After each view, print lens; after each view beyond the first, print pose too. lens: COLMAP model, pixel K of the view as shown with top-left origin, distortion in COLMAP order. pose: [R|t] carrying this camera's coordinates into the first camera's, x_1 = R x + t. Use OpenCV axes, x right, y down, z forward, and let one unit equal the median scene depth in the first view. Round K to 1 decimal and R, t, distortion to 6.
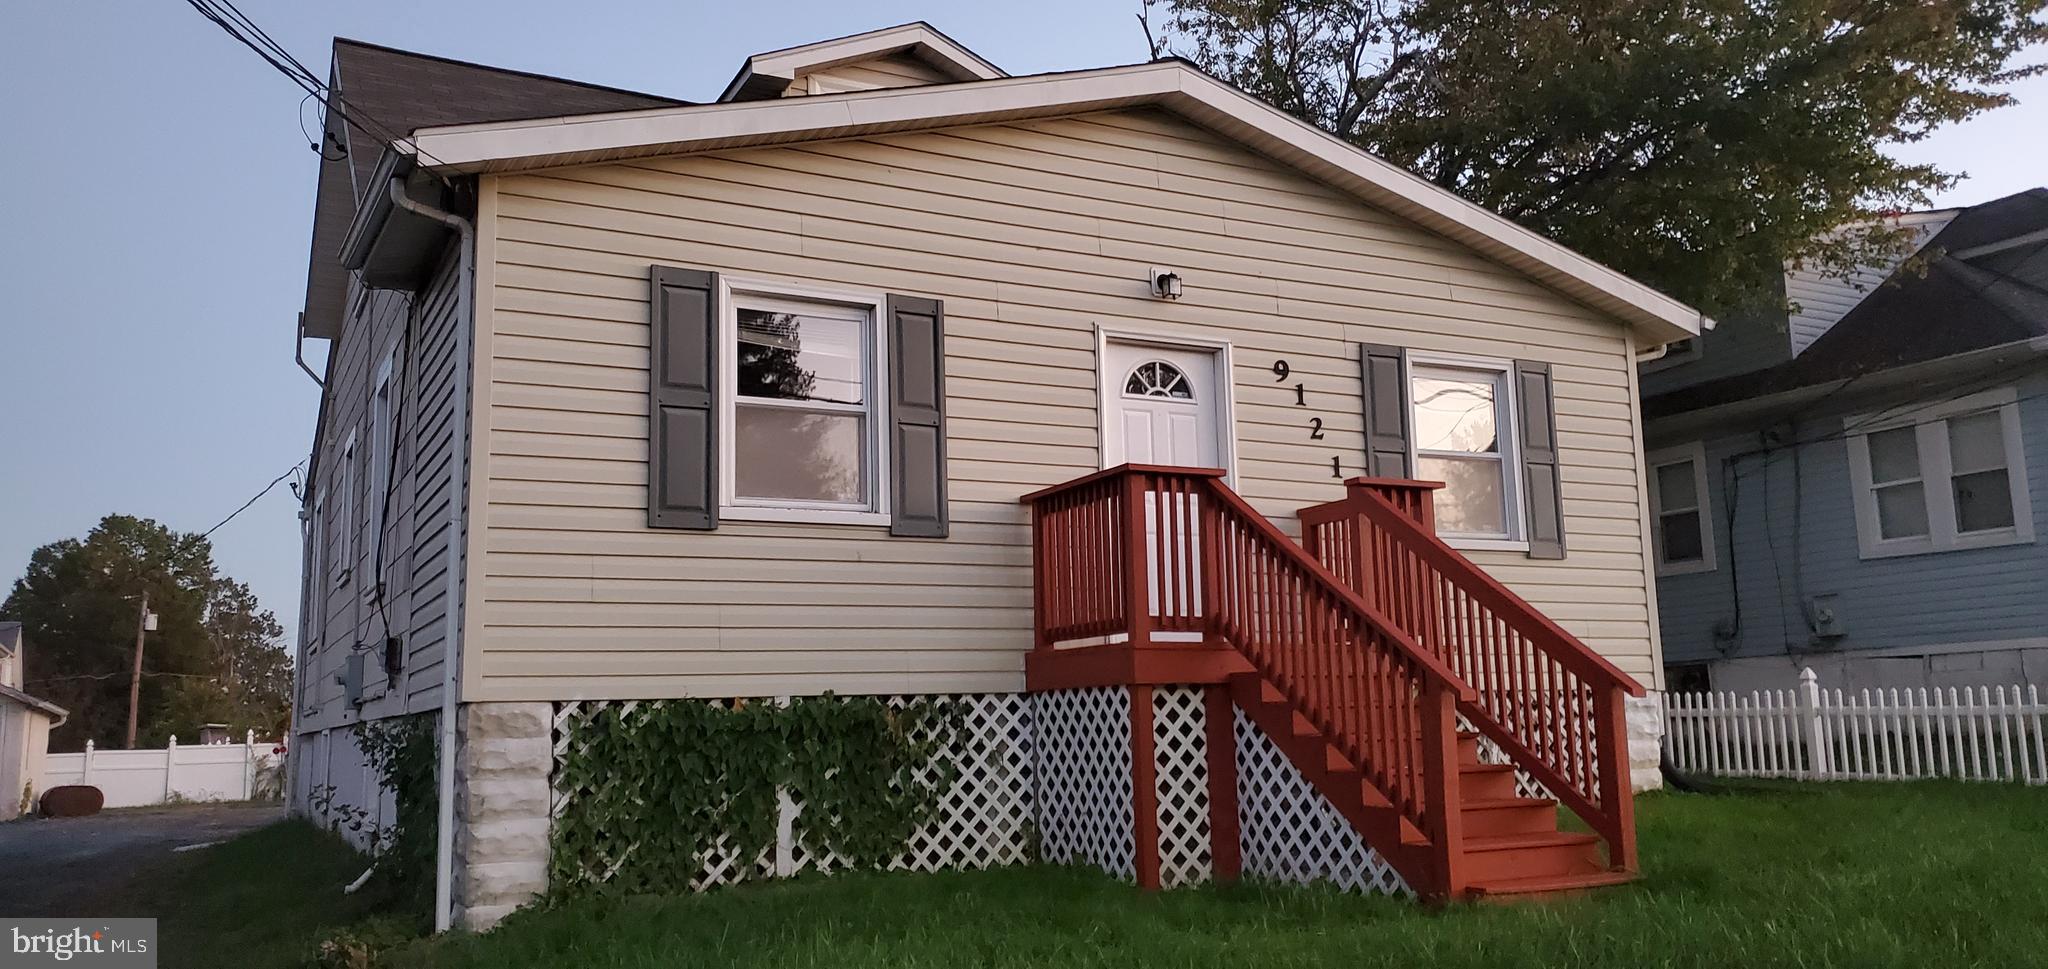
lens RADIAL K [[1553.1, 0, 1029.8], [0, 1553.1, 488.9], [0, 0, 1]] dist [0.043974, -0.001673]
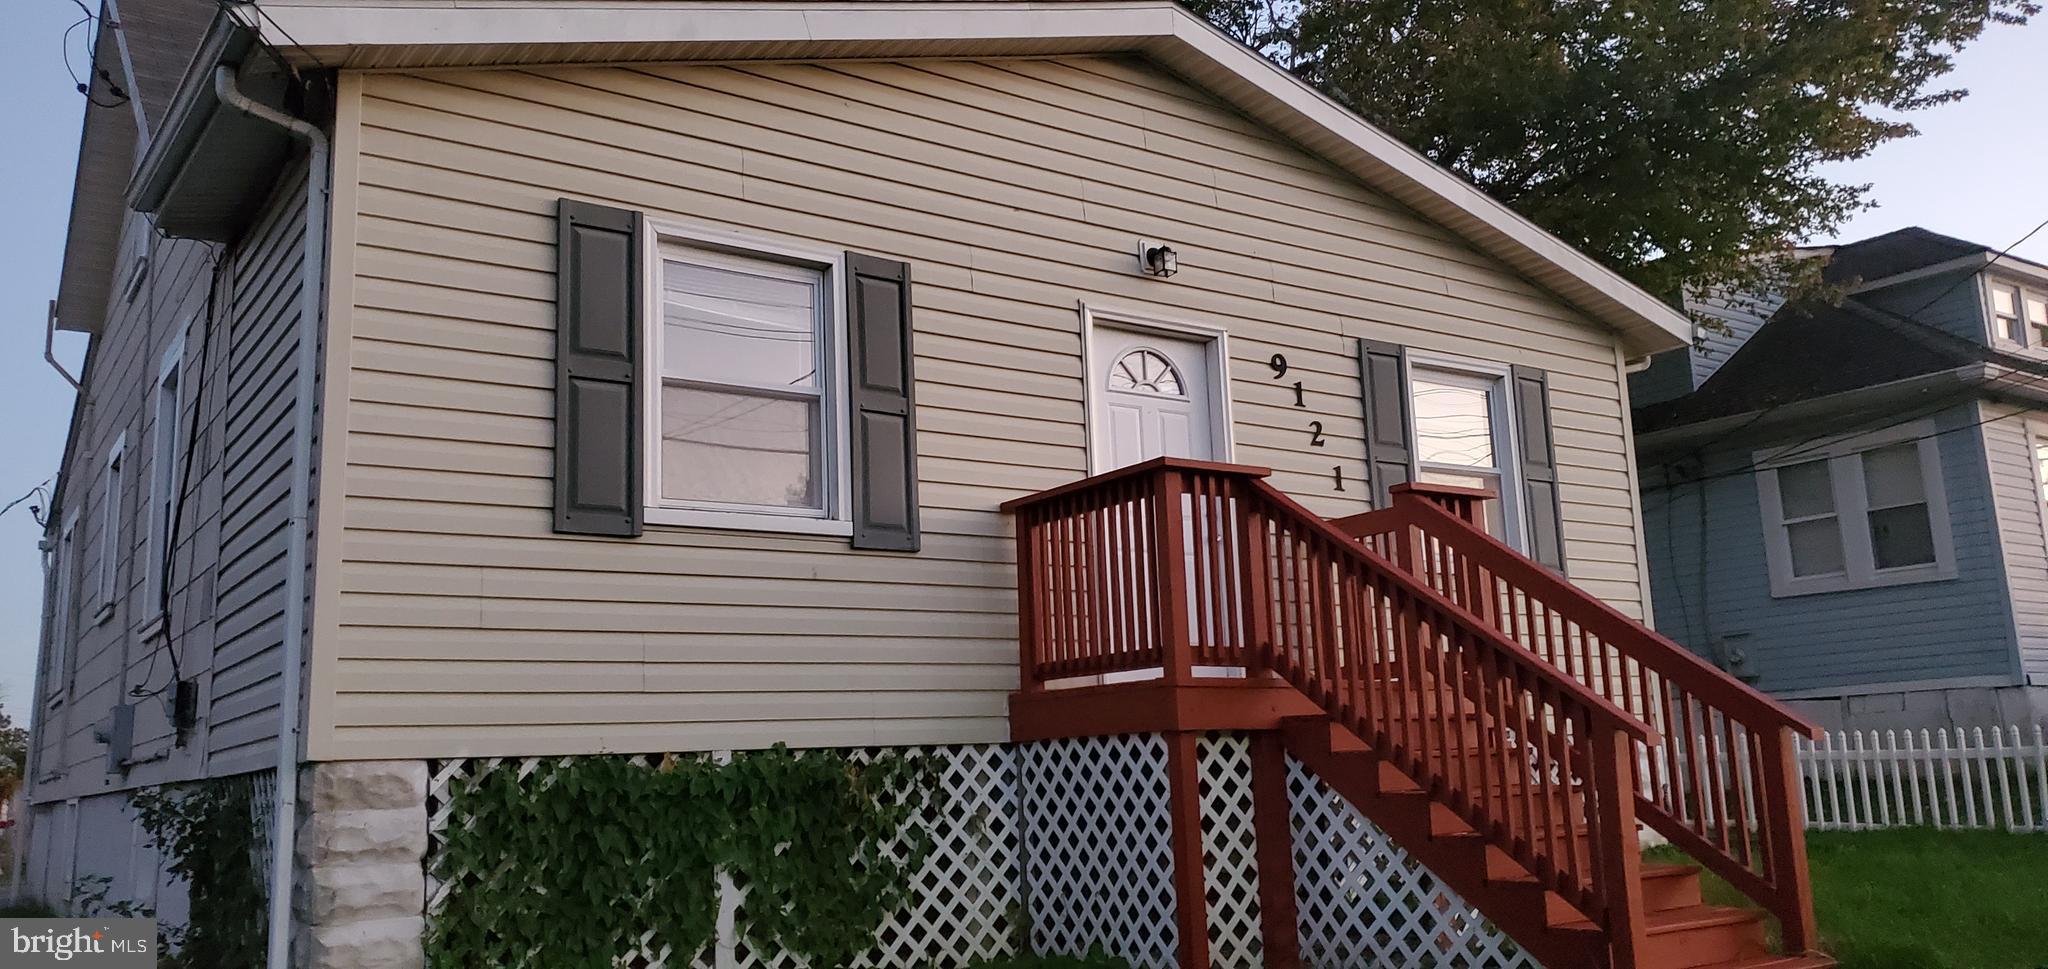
lens RADIAL K [[1595.4, 0, 1024.0], [0, 1595.4, 484.5], [0, 0, 1]] dist [0.024784, 0.000619]
pose [[0.992905, 0.010270, 0.118464, -0.098662], [-0.006417, 0.999439, -0.032858, 0.023425], [-0.118735, 0.031865, 0.992415, 0.168430]]
